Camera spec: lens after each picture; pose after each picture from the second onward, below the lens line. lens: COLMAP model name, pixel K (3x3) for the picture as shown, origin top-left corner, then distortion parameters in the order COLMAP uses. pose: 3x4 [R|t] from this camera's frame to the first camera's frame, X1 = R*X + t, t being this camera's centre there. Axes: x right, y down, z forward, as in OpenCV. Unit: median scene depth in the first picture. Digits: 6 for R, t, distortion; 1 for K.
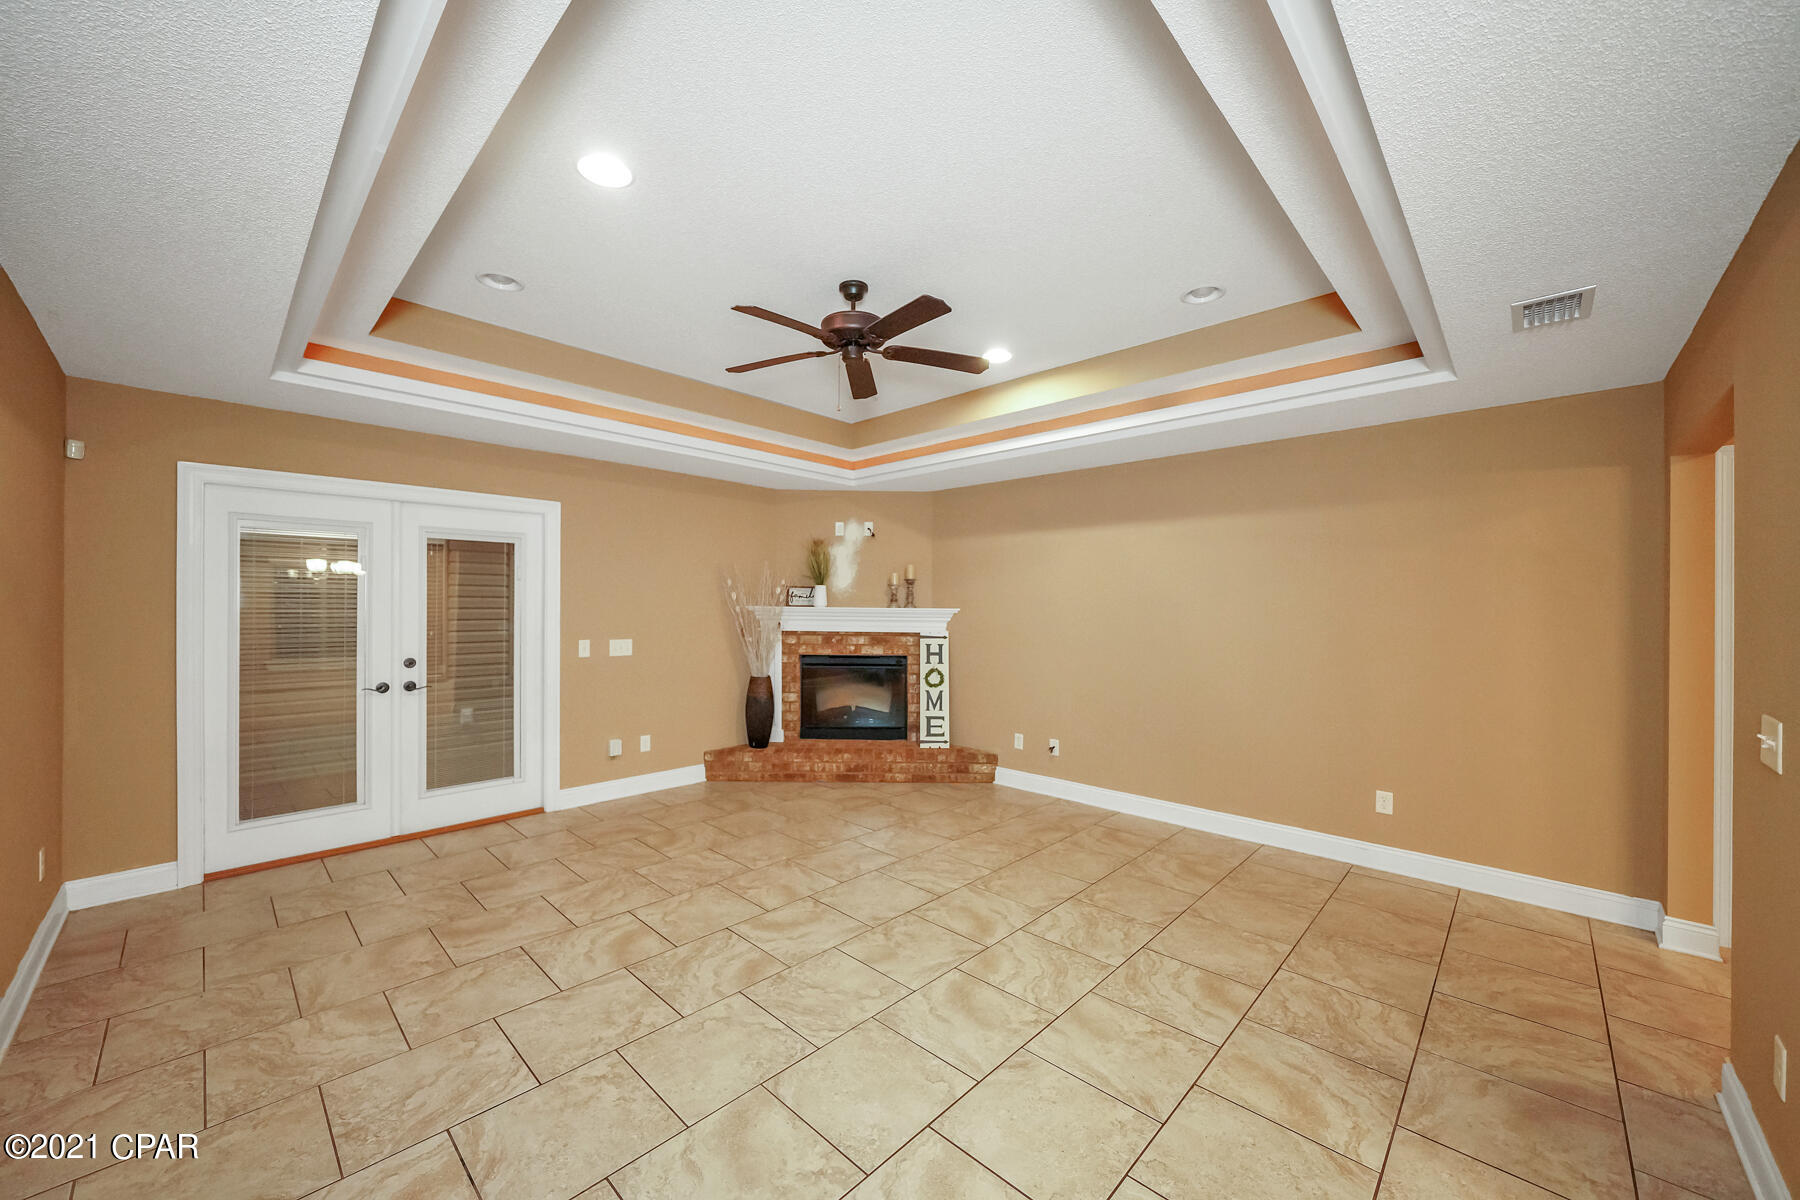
lens RADIAL K [[668.7, 0, 900.0], [0, 668.7, 600.0], [0, 0, 1]] dist [0.000258, 0.000009]
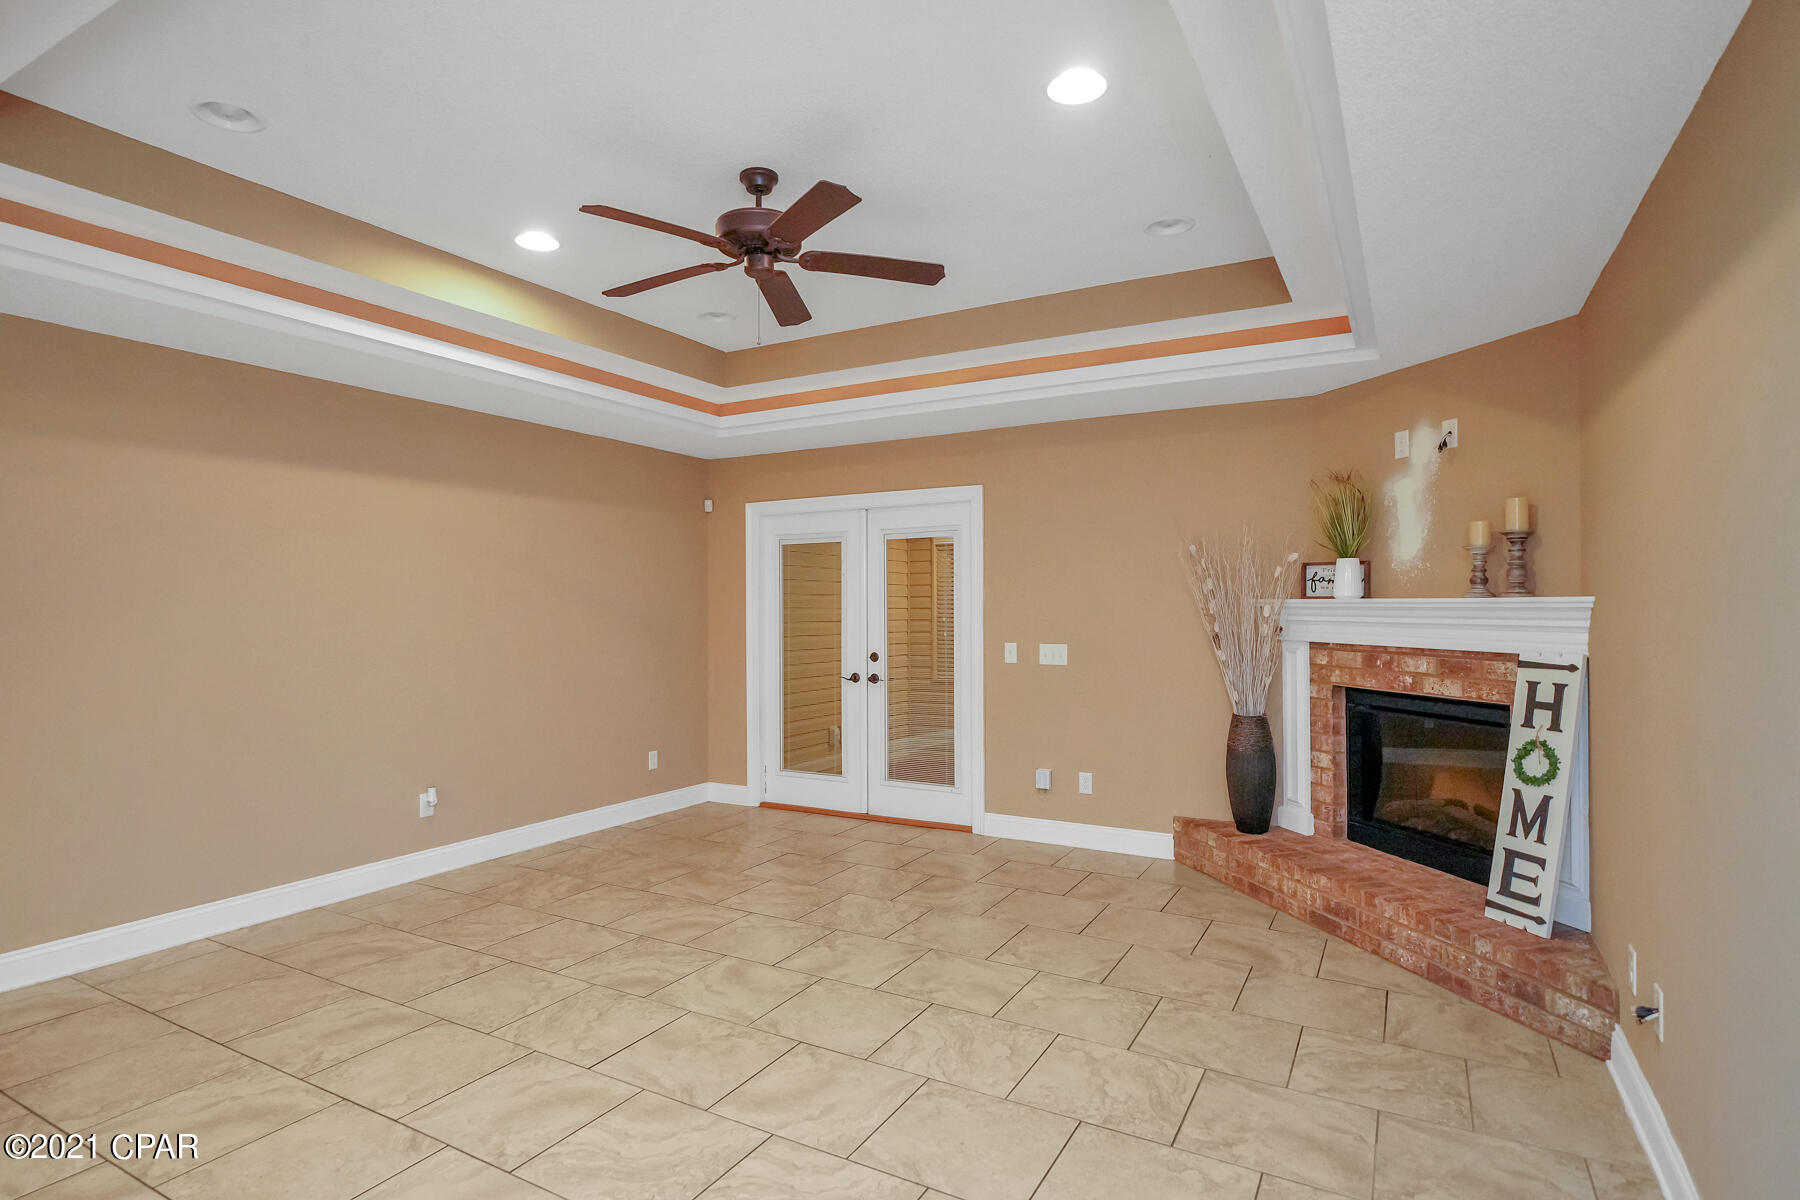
lens RADIAL K [[943.1, 0, 900.0], [0, 943.1, 600.0], [0, 0, 1]] dist [-0.000324, 0.000257]
pose [[0.243391, -0.017116, -0.969777, 0.561007], [0.014603, 0.999796, -0.013980, 0.017974], [0.969818, -0.010759, 0.243591, 0.499067]]
